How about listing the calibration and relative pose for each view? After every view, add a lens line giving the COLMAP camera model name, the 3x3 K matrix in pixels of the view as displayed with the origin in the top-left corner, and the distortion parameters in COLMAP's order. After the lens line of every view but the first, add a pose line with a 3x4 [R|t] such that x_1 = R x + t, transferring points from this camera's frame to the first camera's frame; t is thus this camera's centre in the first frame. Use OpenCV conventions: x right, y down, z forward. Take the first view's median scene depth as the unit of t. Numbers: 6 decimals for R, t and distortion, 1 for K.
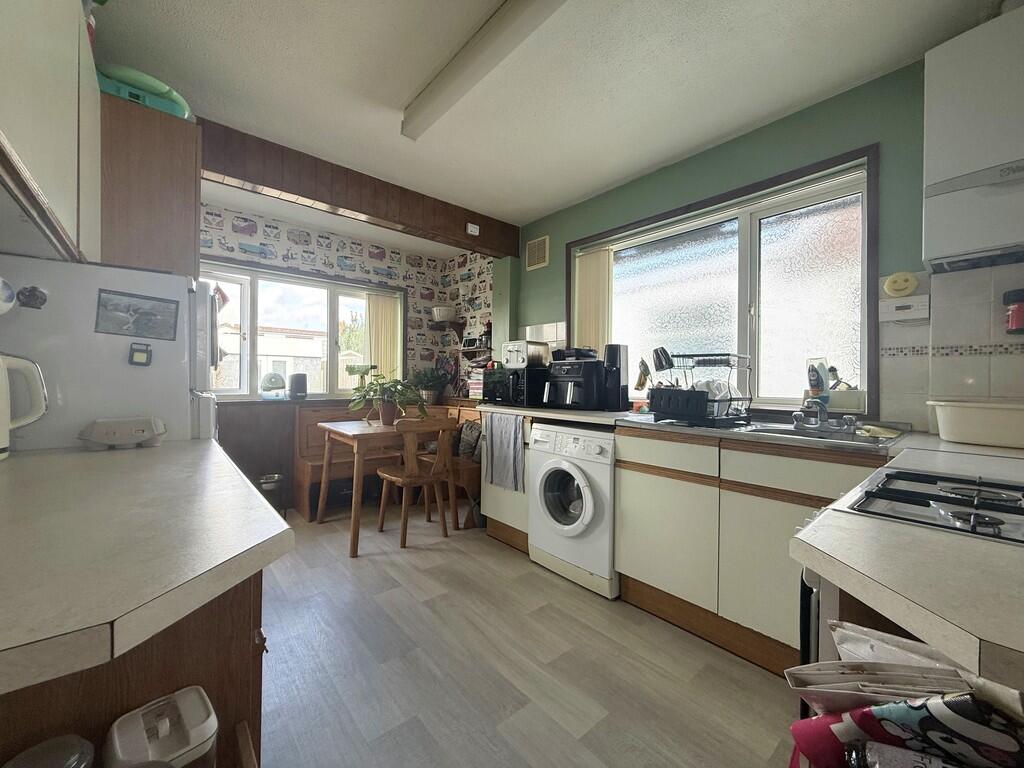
lens RADIAL K [[402.9, 0, 510.1], [0, 402.9, 382.2], [0, 0, 1]] dist [-0.001772, 0.000064]
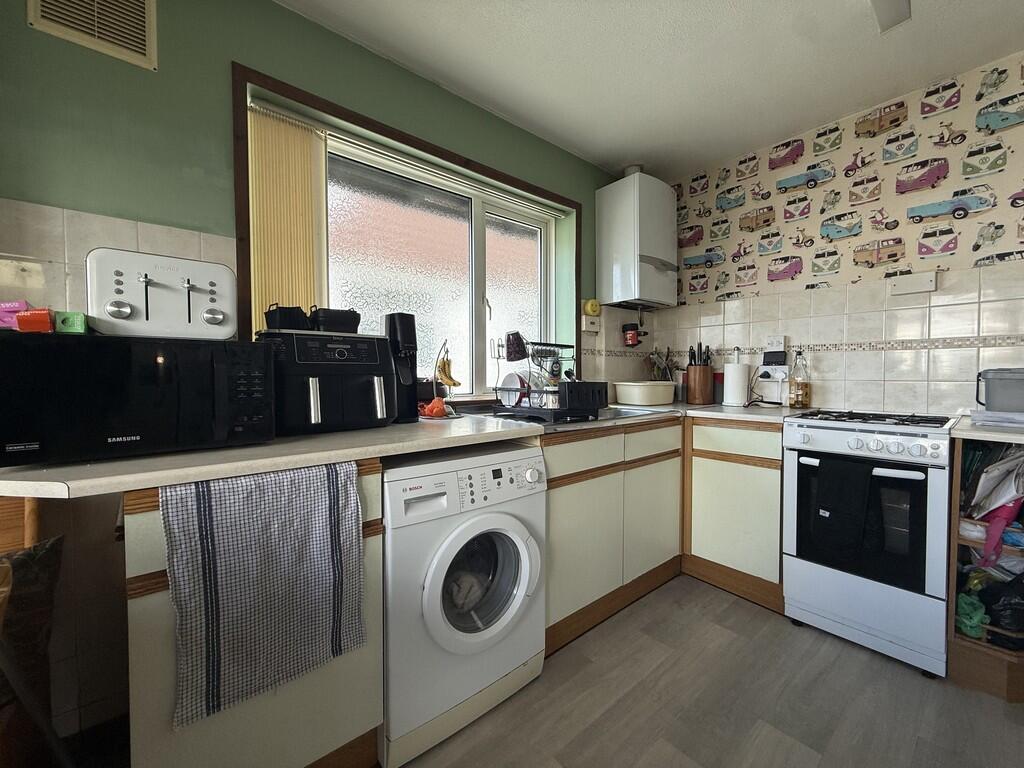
lens RADIAL K [[402.9, 0, 514.1], [0, 402.9, 383.0], [0, 0, 1]] dist [-0.001772, 0.000064]
pose [[0.016787, -0.035263, 0.999237, -0.432032], [0.004543, 0.999370, 0.035191, -0.010104], [-0.999849, 0.003948, 0.016936, 0.974816]]
